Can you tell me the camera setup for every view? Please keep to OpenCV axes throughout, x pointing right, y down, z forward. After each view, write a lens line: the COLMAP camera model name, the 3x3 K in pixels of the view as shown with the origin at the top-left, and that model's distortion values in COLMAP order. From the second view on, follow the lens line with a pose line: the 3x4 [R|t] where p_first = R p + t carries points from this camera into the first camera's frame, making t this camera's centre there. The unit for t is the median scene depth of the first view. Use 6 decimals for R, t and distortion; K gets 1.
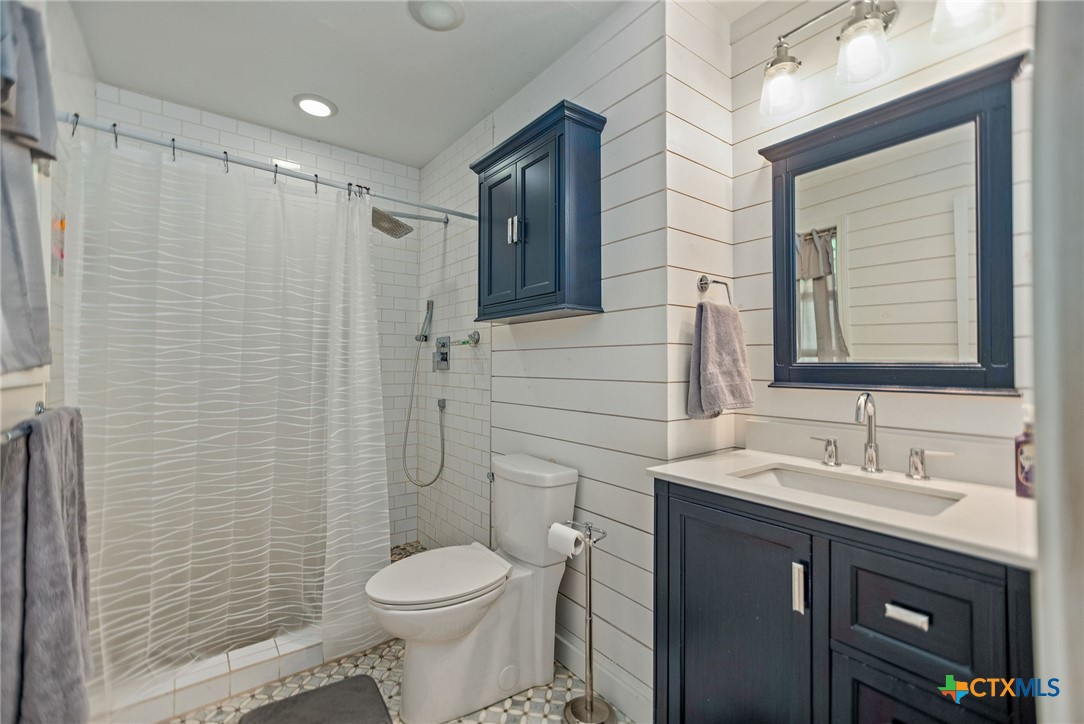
lens RADIAL K [[462.4, 0, 536.9], [0, 462.4, 356.9], [0, 0, 1]] dist [-0.004358, 0.002663]
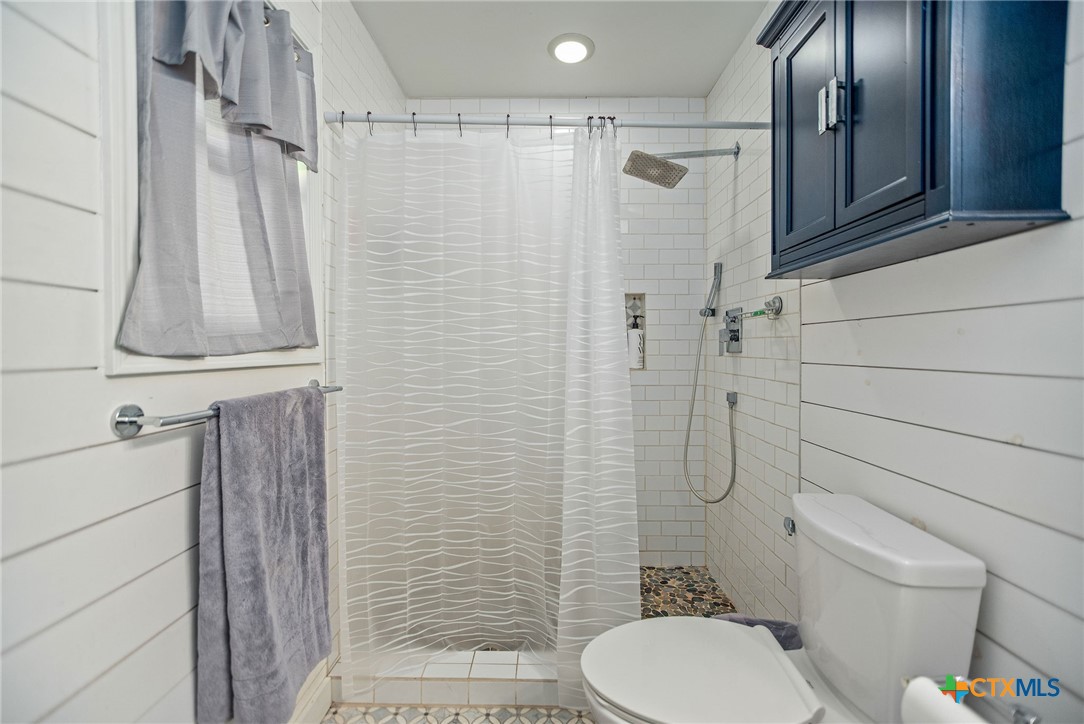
lens RADIAL K [[462.4, 0, 546.5], [0, 462.4, 349.4], [0, 0, 1]] dist [-0.004358, 0.002663]
pose [[0.790663, -0.000485, -0.612251, 0.022285], [0.012676, 0.999798, 0.015578, 0.010508], [0.612120, -0.020078, 0.790510, 0.343597]]
